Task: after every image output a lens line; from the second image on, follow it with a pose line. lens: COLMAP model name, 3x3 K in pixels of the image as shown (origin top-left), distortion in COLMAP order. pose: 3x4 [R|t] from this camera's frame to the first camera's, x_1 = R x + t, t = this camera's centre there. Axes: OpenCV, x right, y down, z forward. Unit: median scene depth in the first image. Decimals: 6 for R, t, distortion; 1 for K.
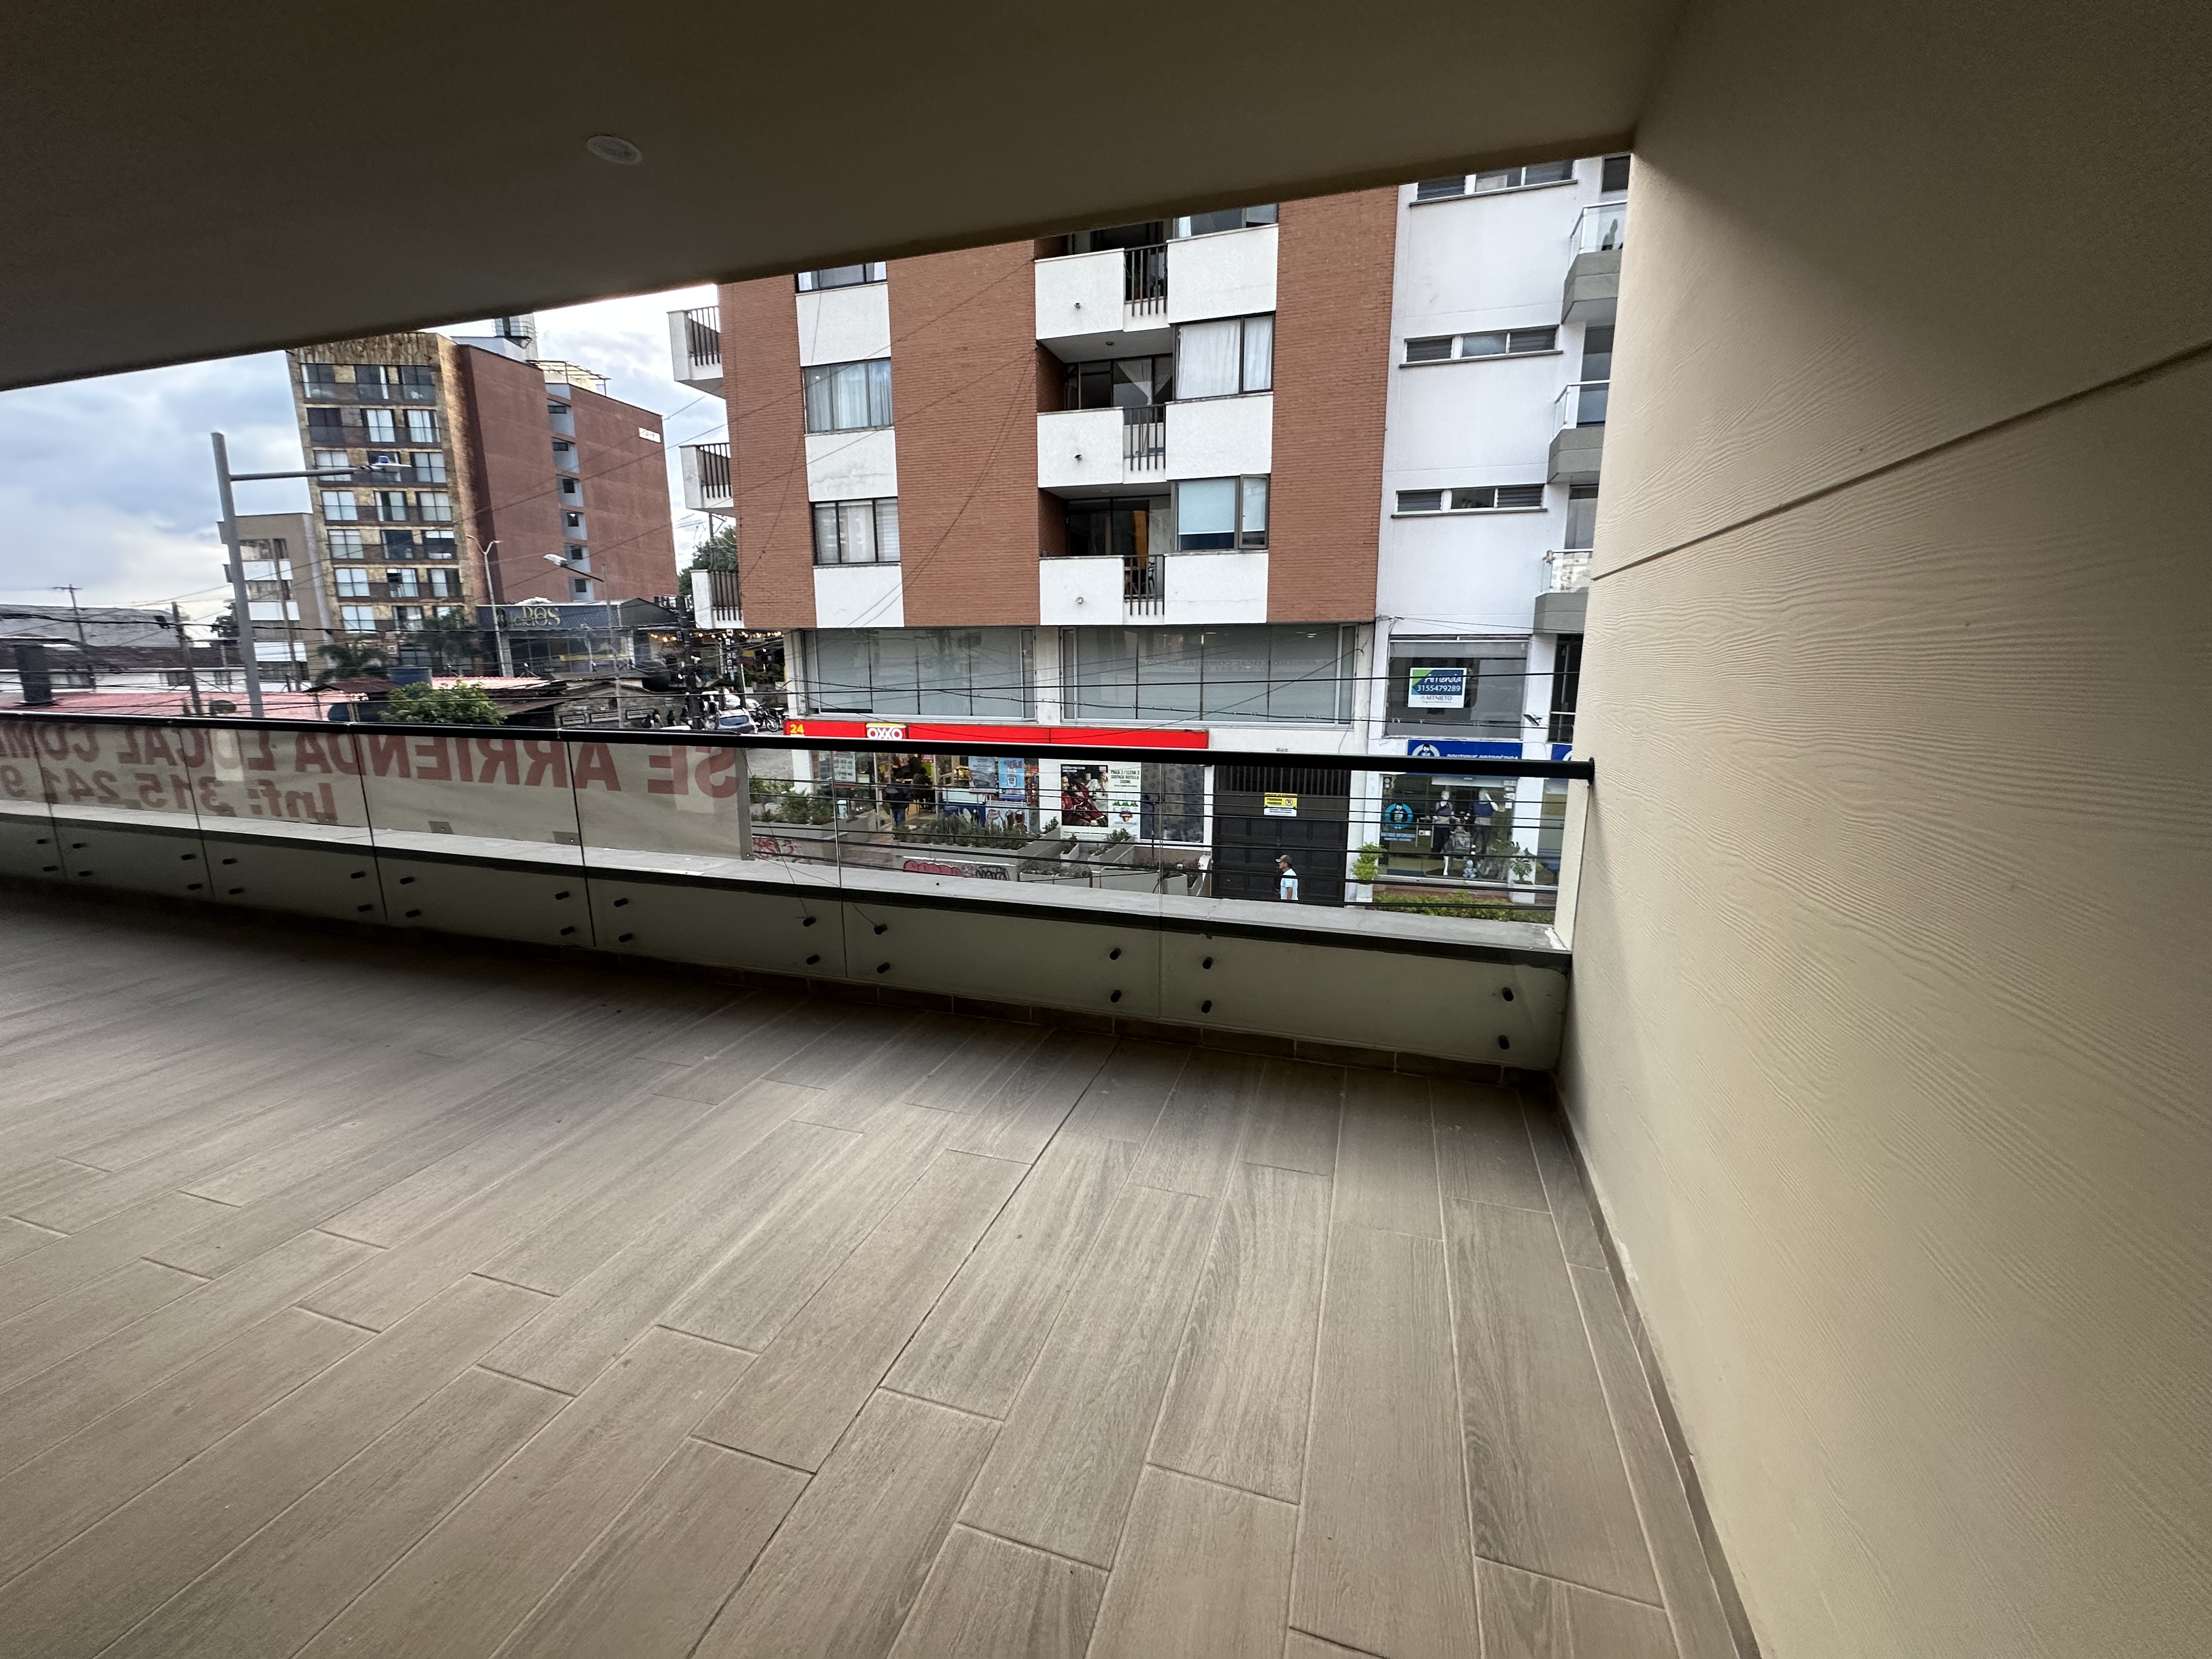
lens RADIAL K [[881.1, 0, 1107.2], [0, 881.1, 827.6], [0, 0, 1]] dist [-0.003808, 0.000973]
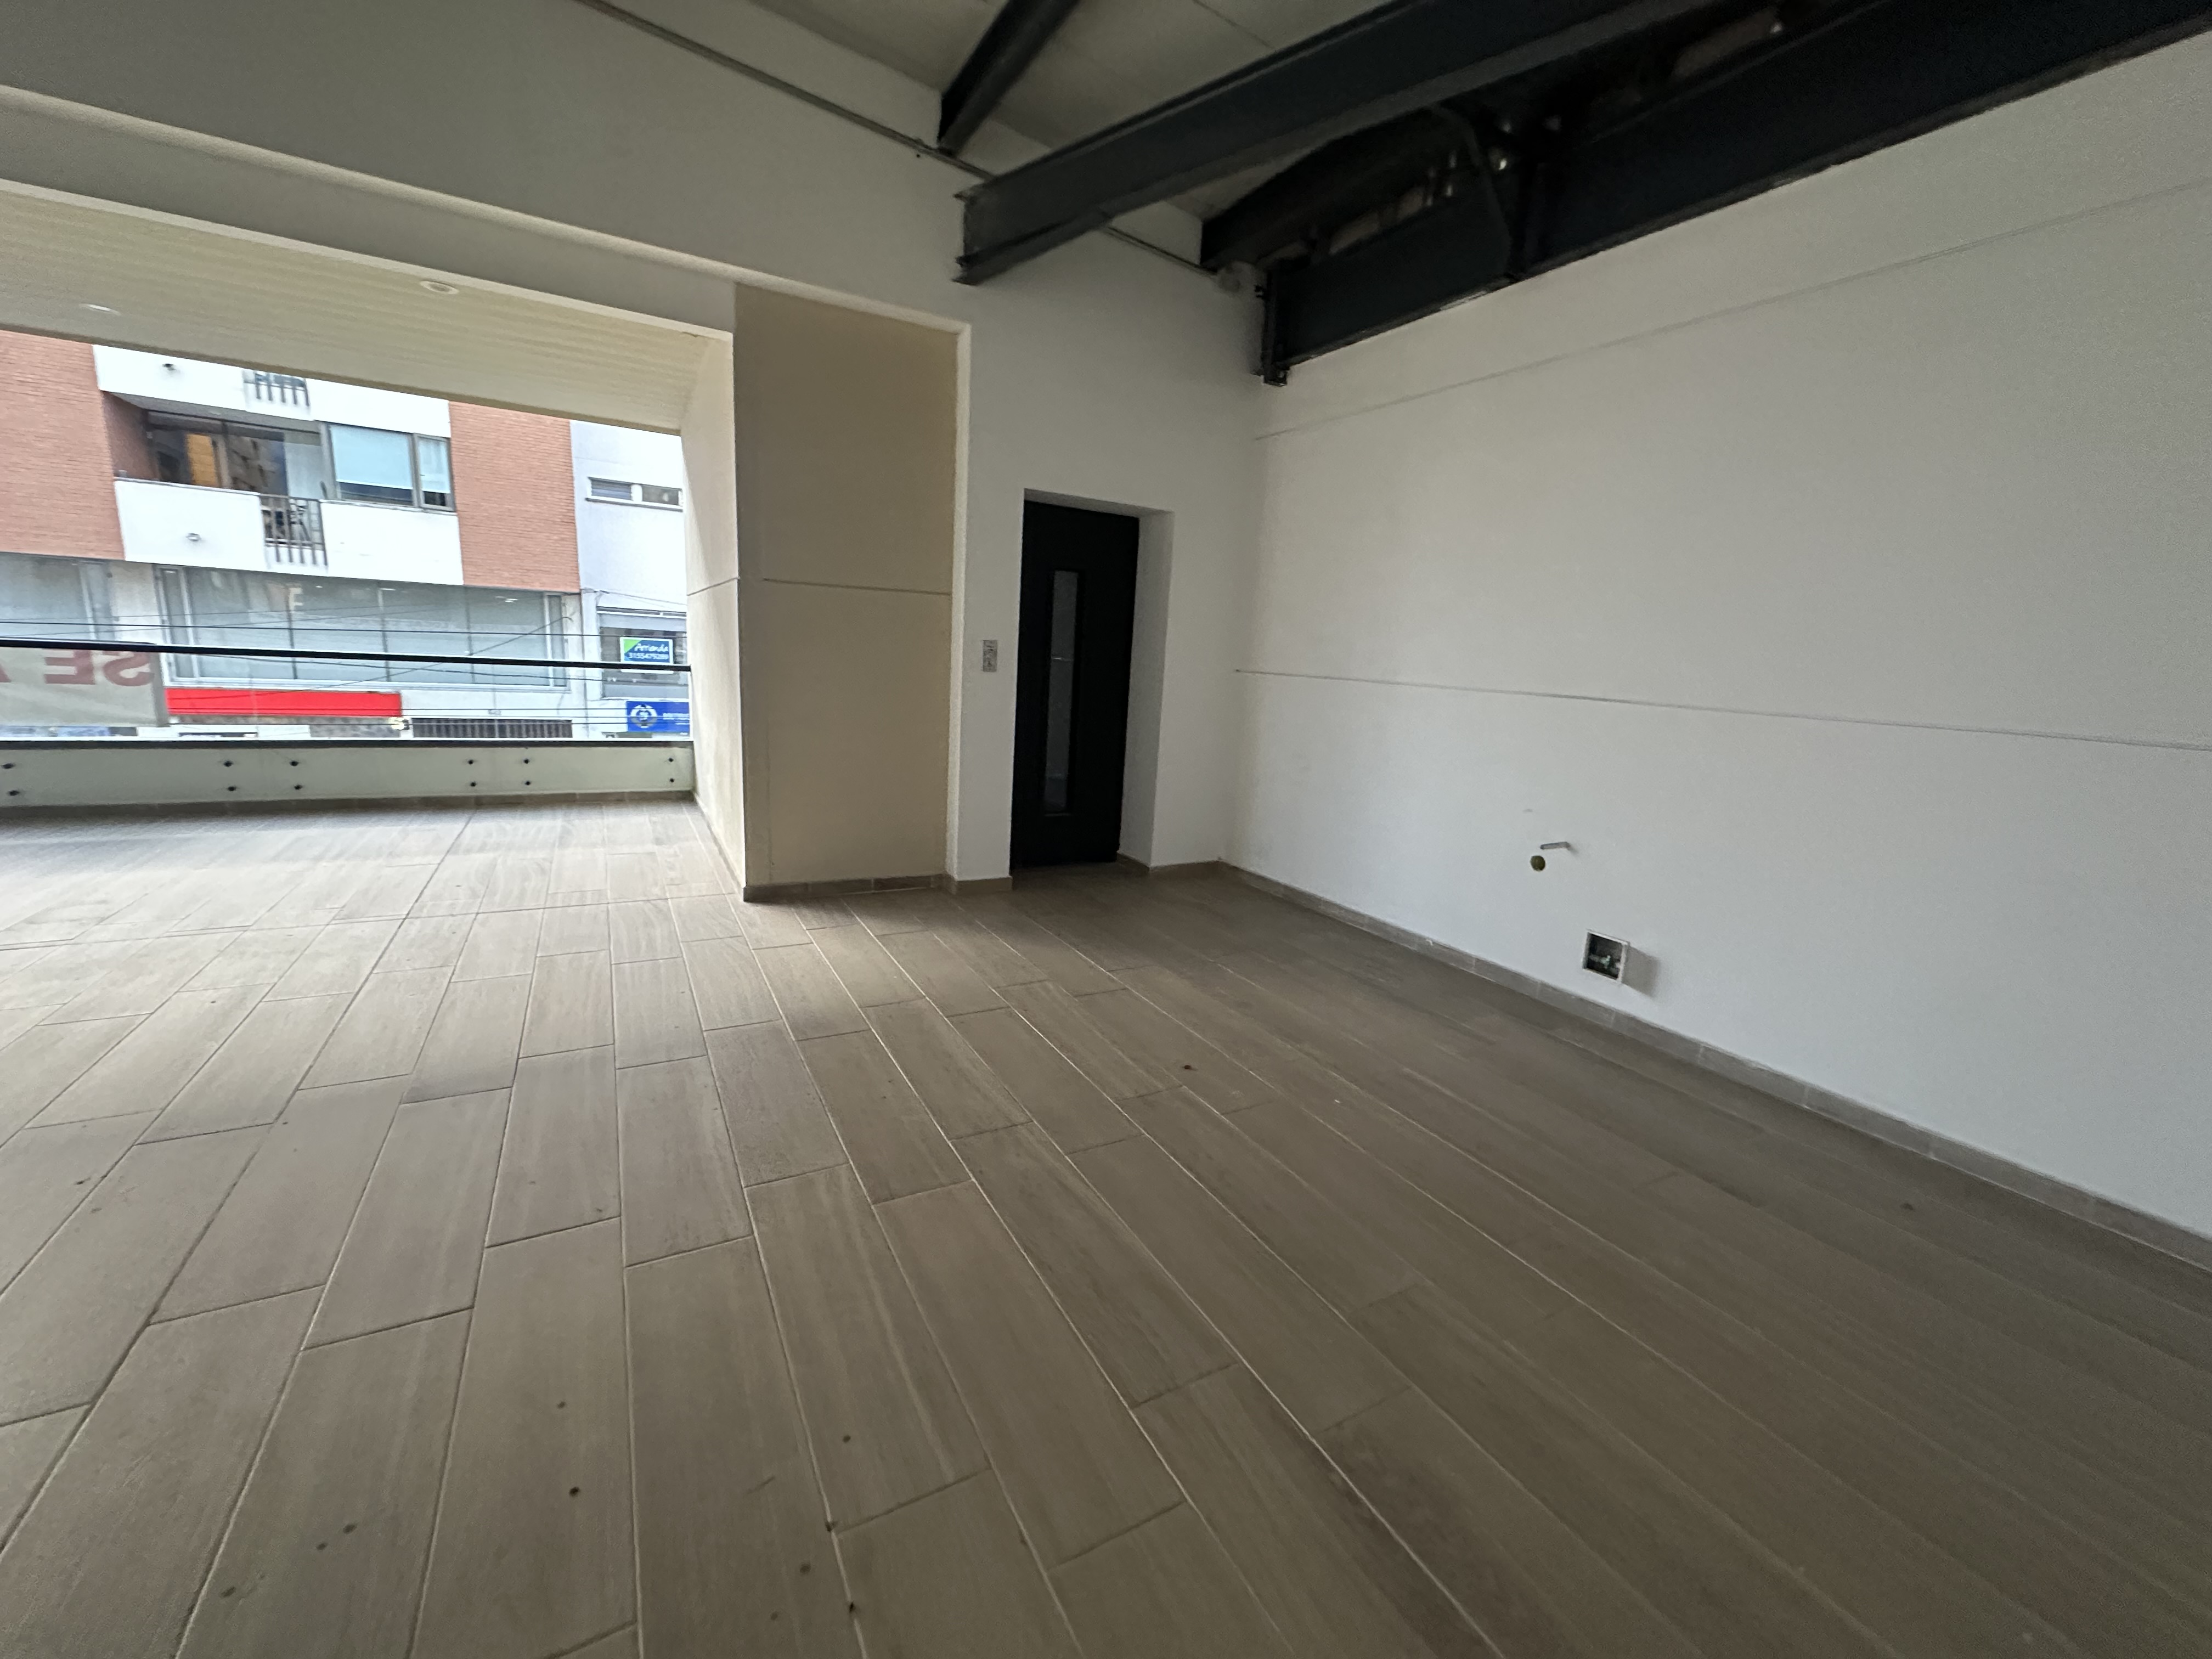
lens RADIAL K [[881.1, 0, 1104.0], [0, 881.1, 832.5], [0, 0, 1]] dist [-0.003808, 0.000973]
pose [[0.683552, -0.105855, 0.722185, -0.067183], [0.084683, 0.994247, 0.065581, 0.042096], [-0.724973, 0.016329, 0.688584, -0.203567]]
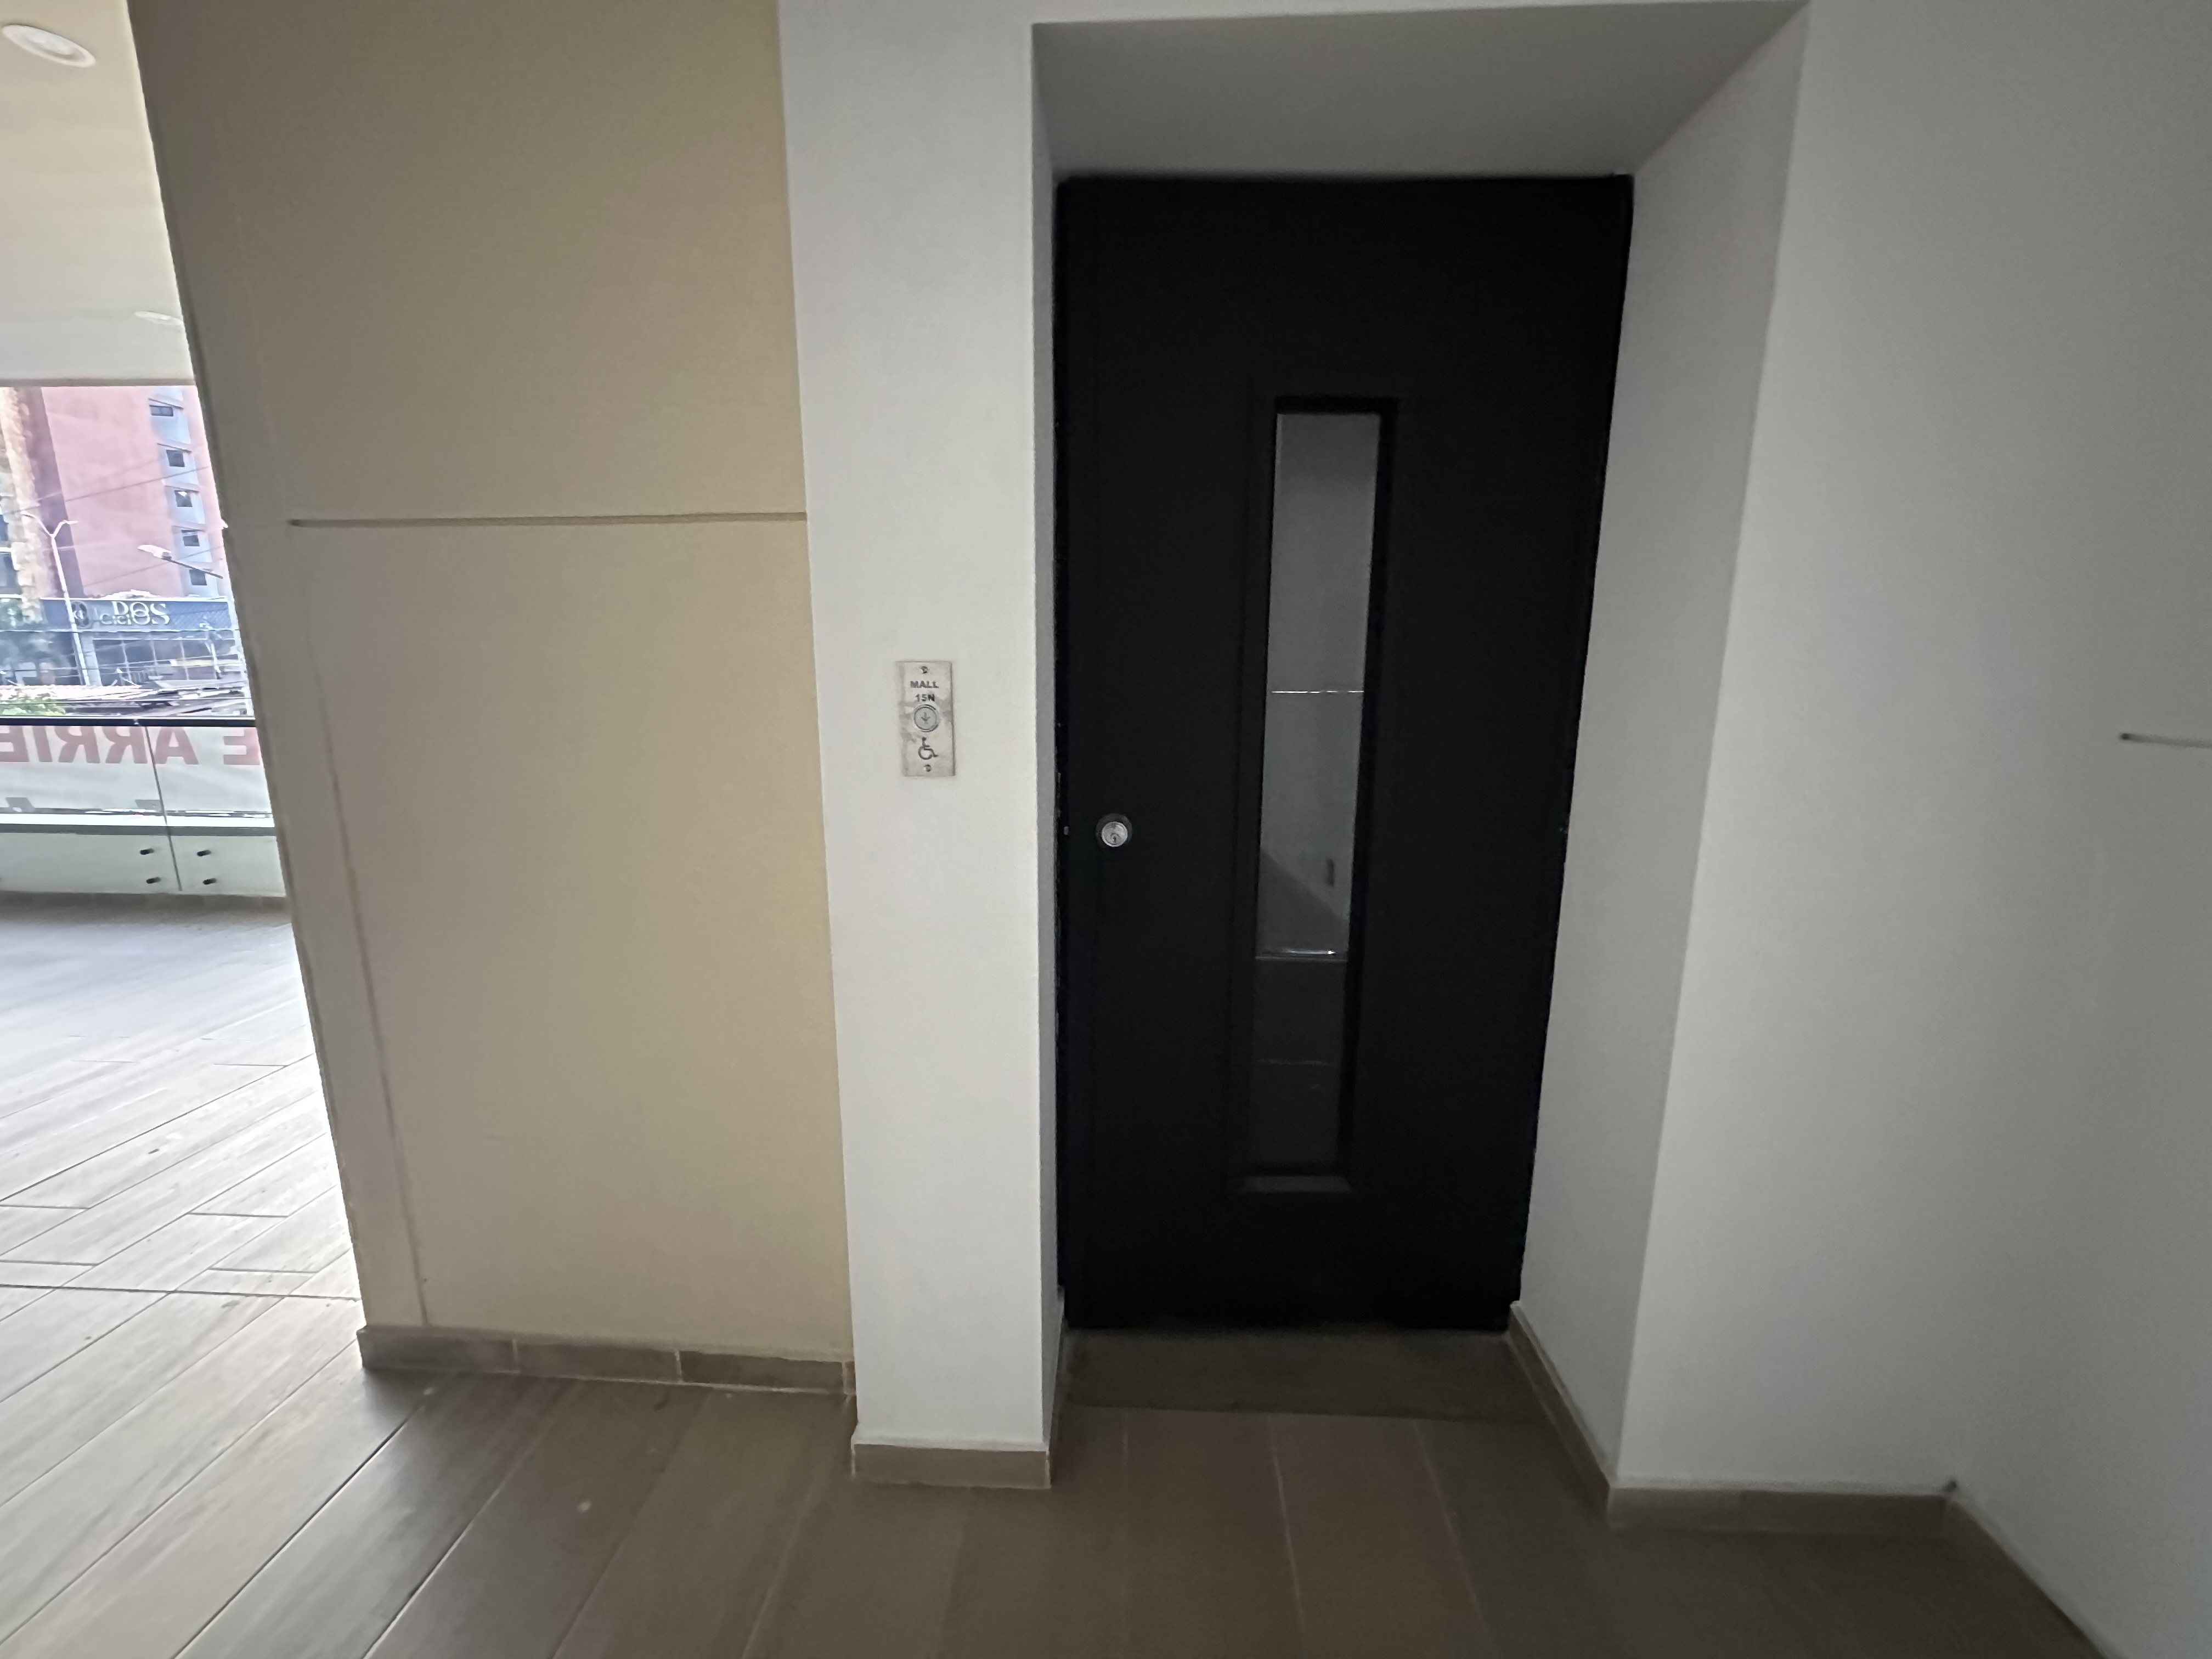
lens RADIAL K [[881.1, 0, 1108.2], [0, 881.1, 828.5], [0, 0, 1]] dist [-0.003808, 0.000973]
pose [[0.966582, -0.041622, 0.252956, 0.067876], [0.043931, 0.999028, -0.003484, 0.019323], [-0.252566, 0.014480, 0.967471, -0.096914]]
